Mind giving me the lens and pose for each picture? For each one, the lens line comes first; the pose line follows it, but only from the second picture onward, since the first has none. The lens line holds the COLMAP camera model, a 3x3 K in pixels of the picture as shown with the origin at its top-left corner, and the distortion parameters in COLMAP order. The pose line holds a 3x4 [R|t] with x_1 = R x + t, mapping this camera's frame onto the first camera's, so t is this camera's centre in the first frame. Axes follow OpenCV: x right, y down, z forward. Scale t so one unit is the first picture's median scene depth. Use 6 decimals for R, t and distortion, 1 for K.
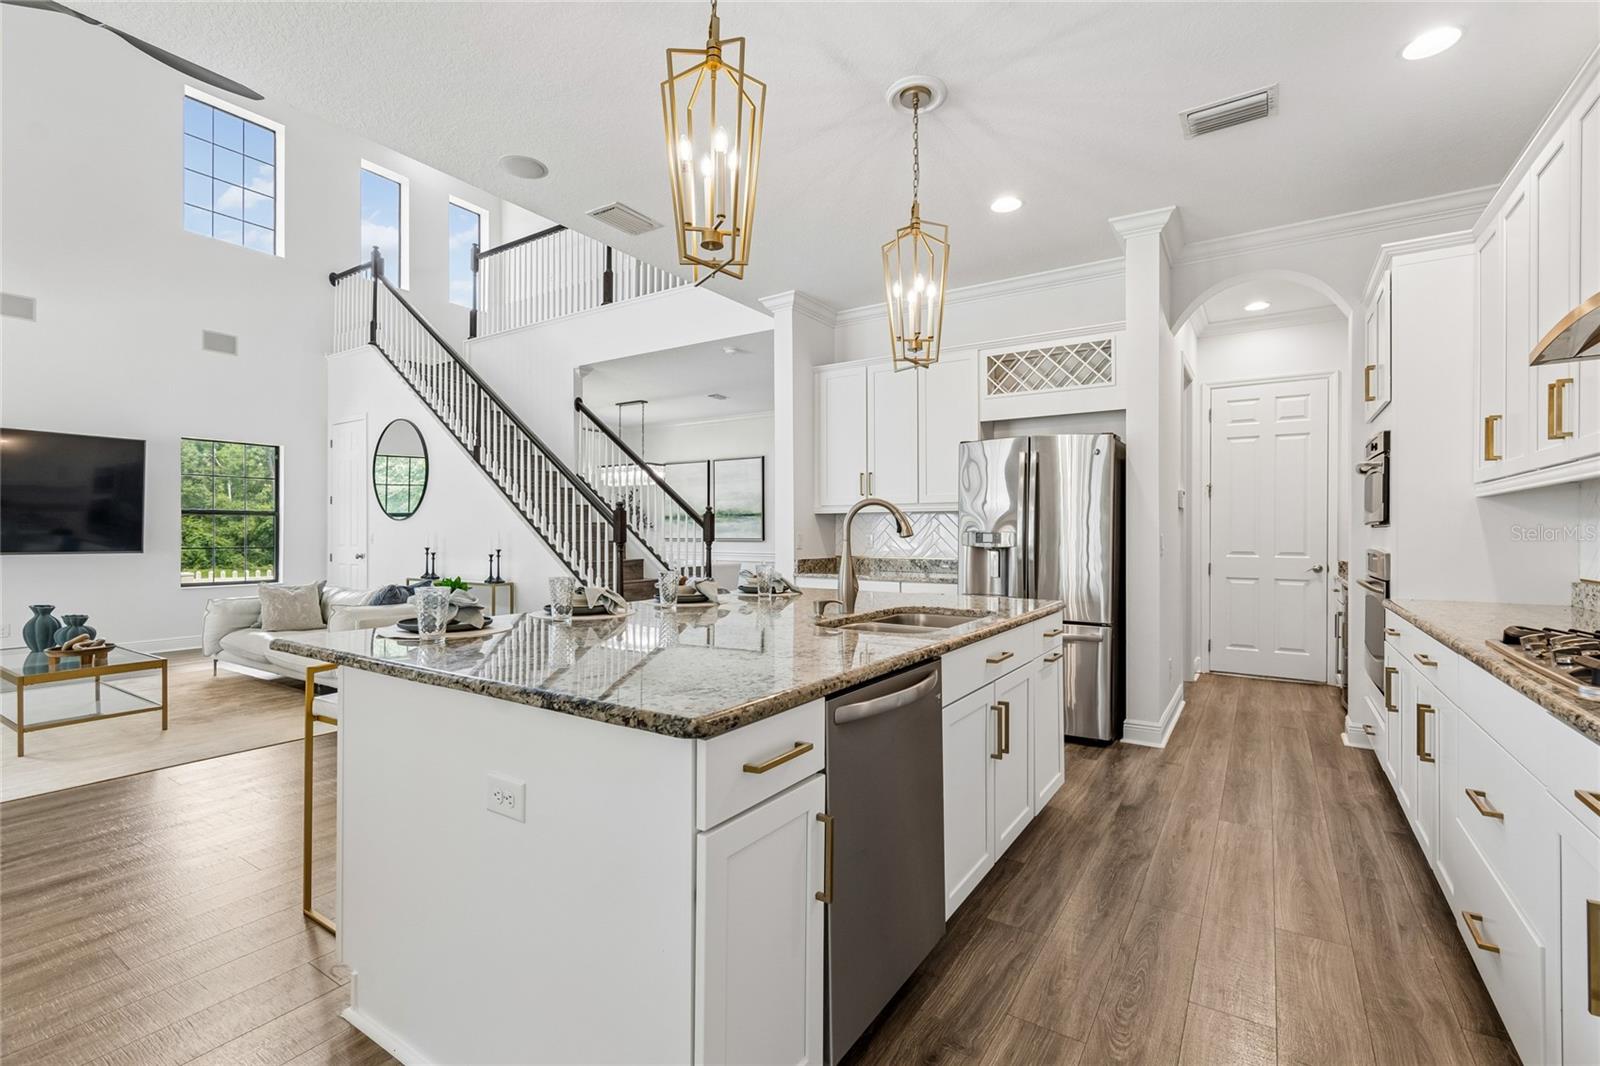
lens RADIAL K [[706.8, 0, 810.5], [0, 706.8, 532.9], [0, 0, 1]] dist [0.001981, -0.000078]
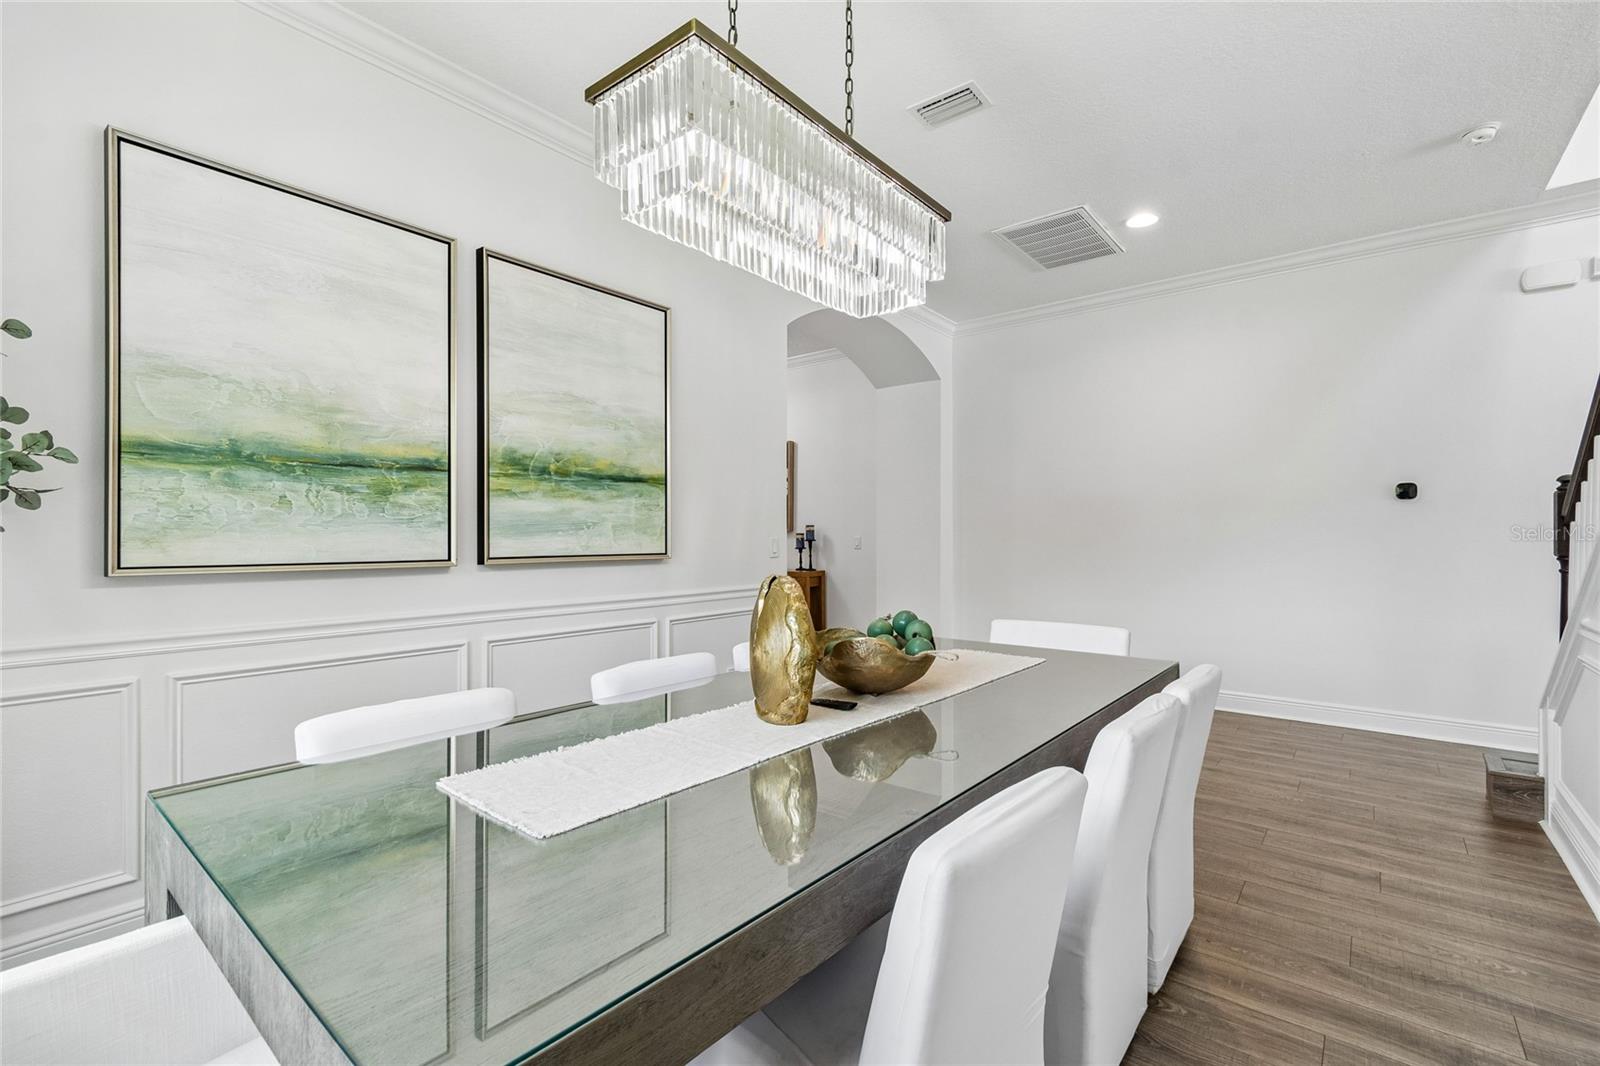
lens RADIAL K [[705.5, 0, 808.4], [0, 705.5, 534.5], [0, 0, 1]] dist [0.000767, -0.000029]
pose [[0.106787, -0.000102, 0.994282, -1.148796], [-0.003197, 0.999995, 0.000446, -0.003454], [-0.994277, -0.003227, 0.106786, 2.607161]]
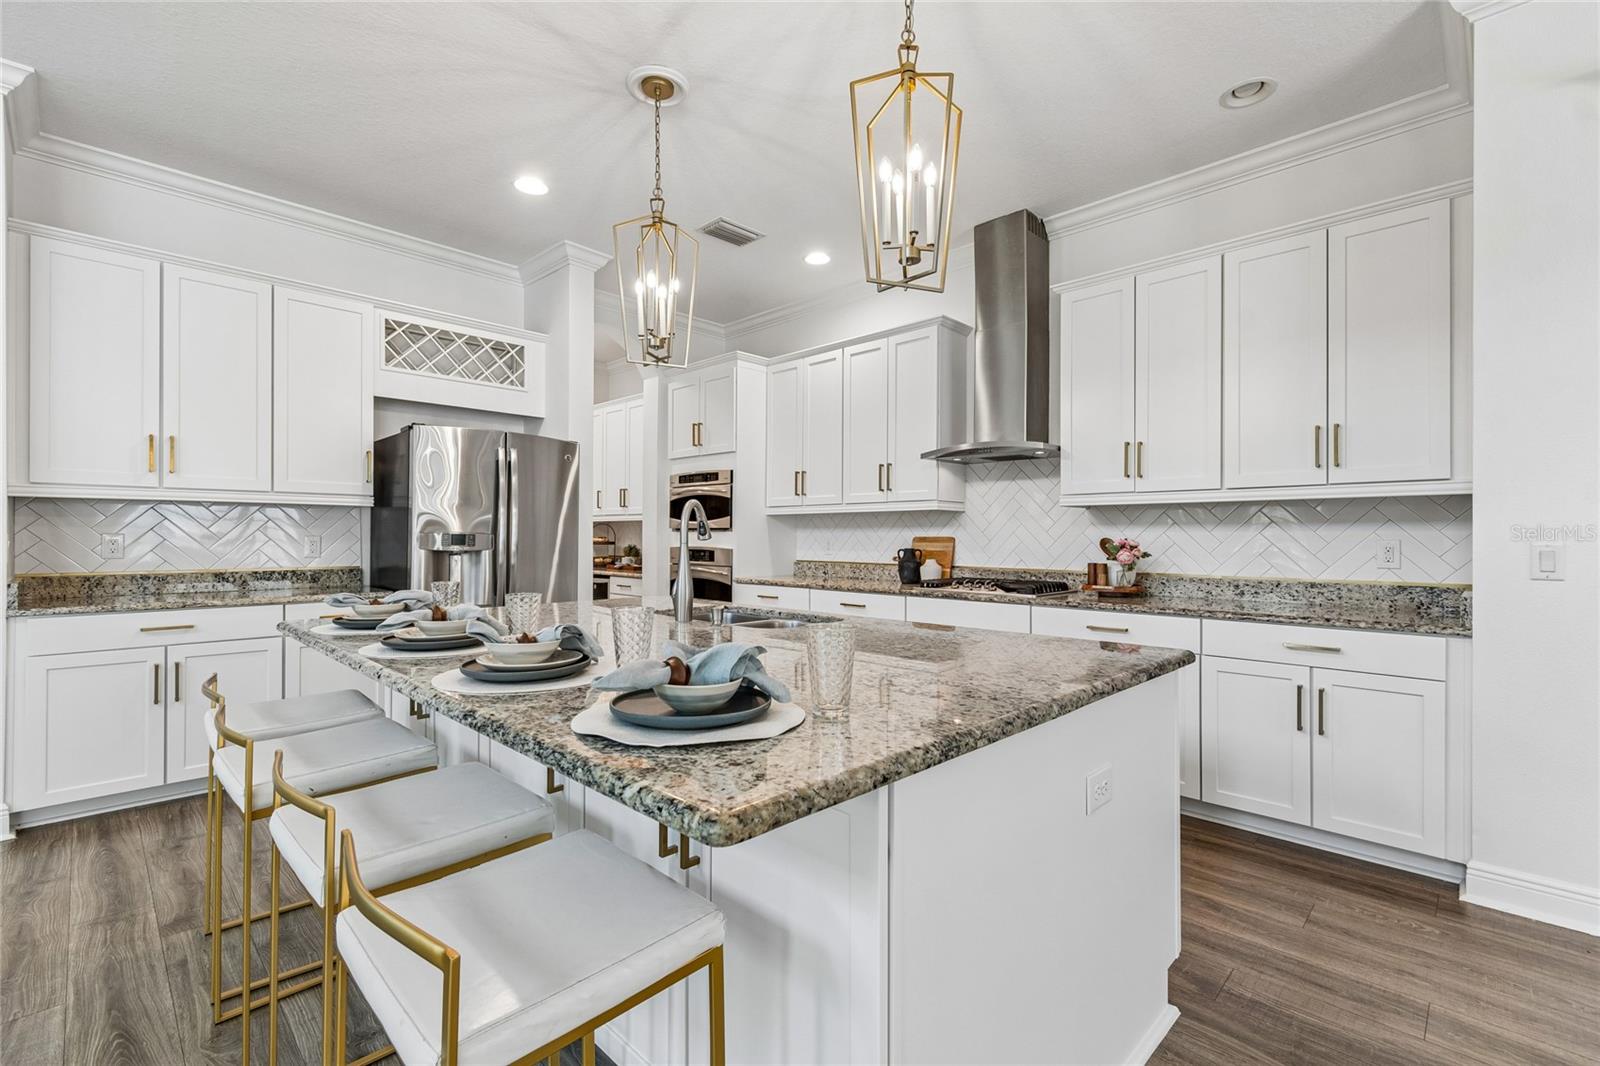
lens RADIAL K [[705.5, 0, 808.4], [0, 705.5, 534.5], [0, 0, 1]] dist [0.000767, -0.000029]
pose [[0.195728, 0.002546, 0.980655, -0.585046], [-0.004041, 0.999990, -0.001790, -0.000111], [-0.980650, -0.003612, 0.195737, 0.463693]]
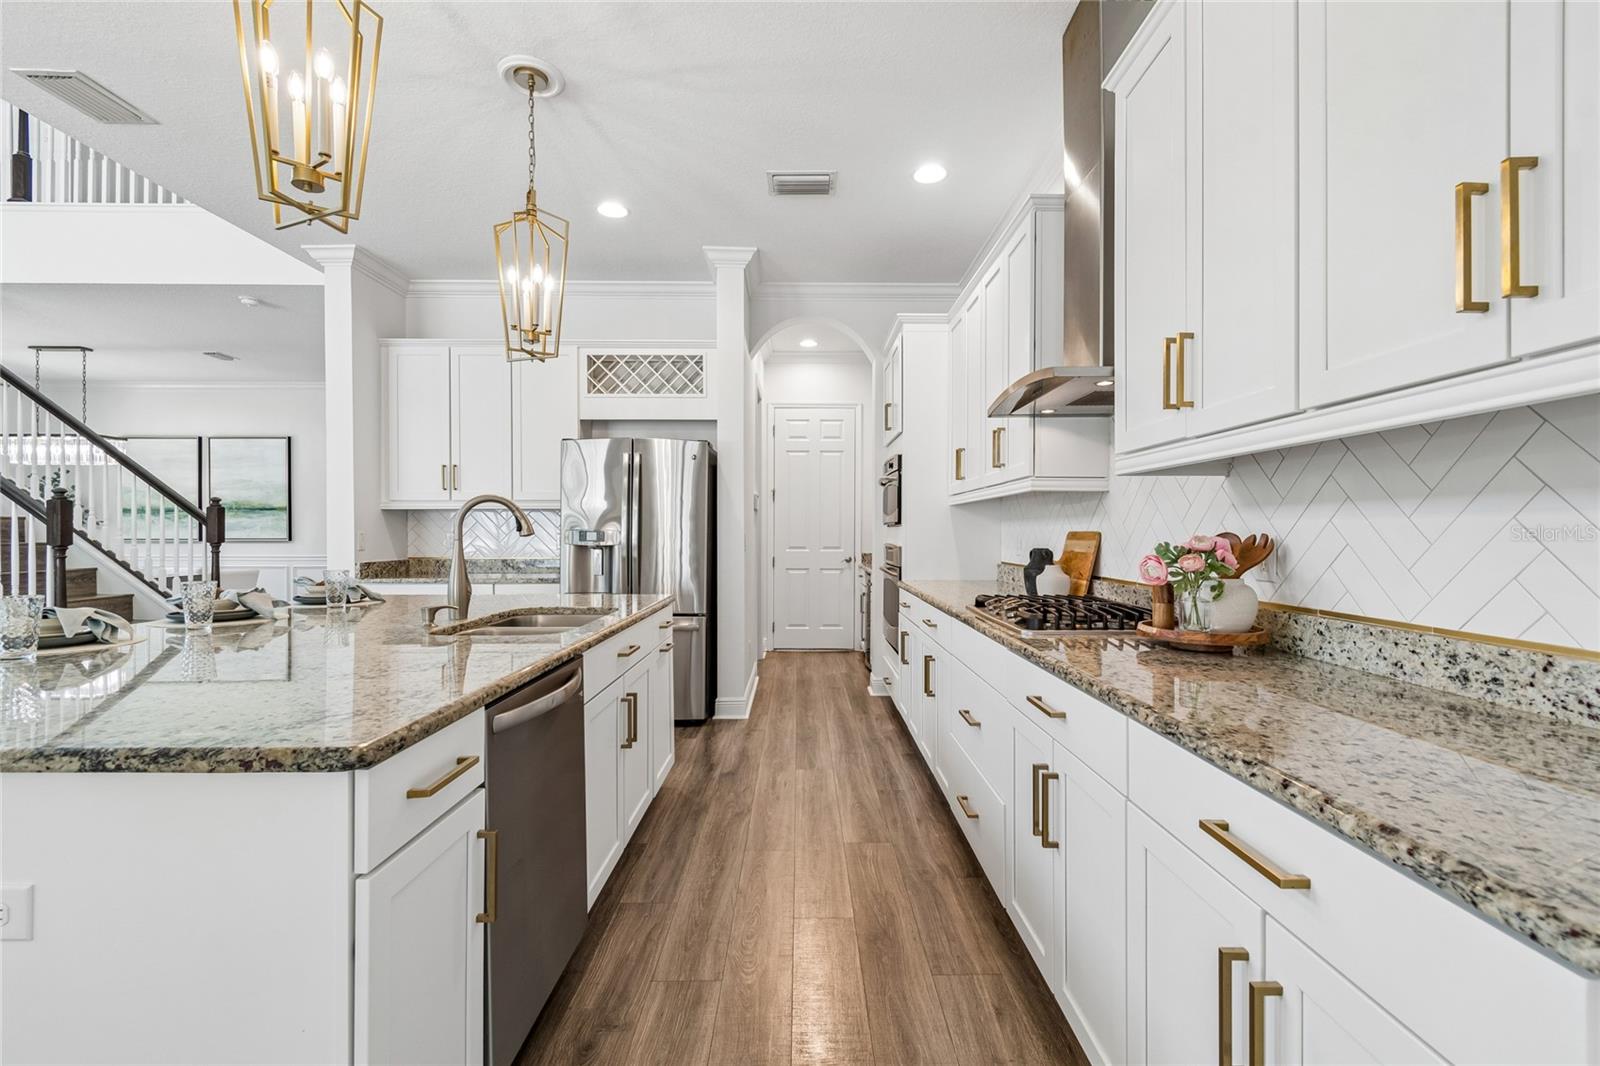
lens RADIAL K [[705.5, 0, 808.4], [0, 705.5, 534.5], [0, 0, 1]] dist [0.000767, -0.000029]
pose [[0.833347, -0.003838, 0.552736, -0.053859], [0.001111, 0.999986, 0.005268, -0.000431], [-0.552749, -0.003776, 0.833339, -0.008374]]
